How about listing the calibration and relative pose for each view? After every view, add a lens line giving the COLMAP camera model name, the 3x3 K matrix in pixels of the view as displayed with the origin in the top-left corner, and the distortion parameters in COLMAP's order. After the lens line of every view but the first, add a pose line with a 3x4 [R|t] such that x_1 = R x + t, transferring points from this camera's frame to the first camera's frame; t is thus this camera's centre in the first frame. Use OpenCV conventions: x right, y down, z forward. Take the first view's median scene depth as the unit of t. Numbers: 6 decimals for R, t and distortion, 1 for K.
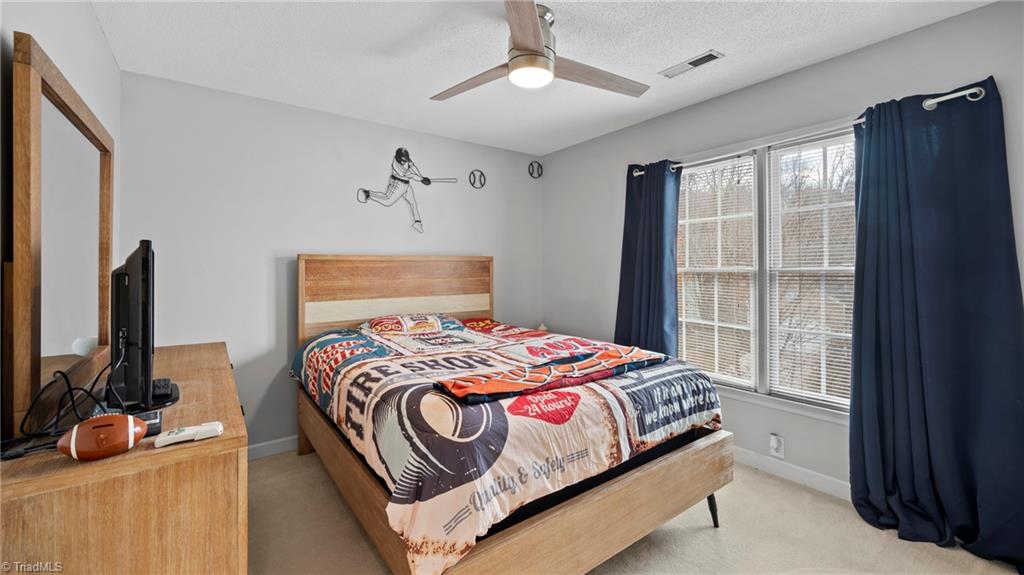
lens RADIAL K [[412.9, 0, 510.8], [0, 412.9, 277.3], [0, 0, 1]] dist [-0.000320, 0.002071]
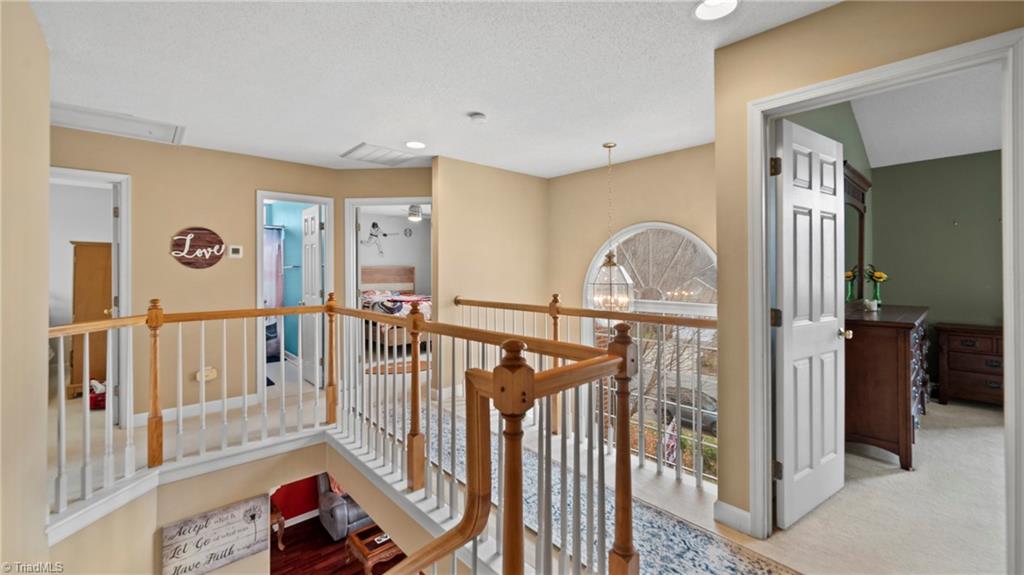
lens RADIAL K [[412.9, 0, 512.8], [0, 412.9, 276.8], [0, 0, 1]] dist [-0.000320, 0.002071]
pose [[0.995009, -0.000607, 0.099780, 0.300977], [0.001042, 0.999990, -0.004309, 0.018723], [-0.099776, 0.004391, 0.995000, -1.492058]]
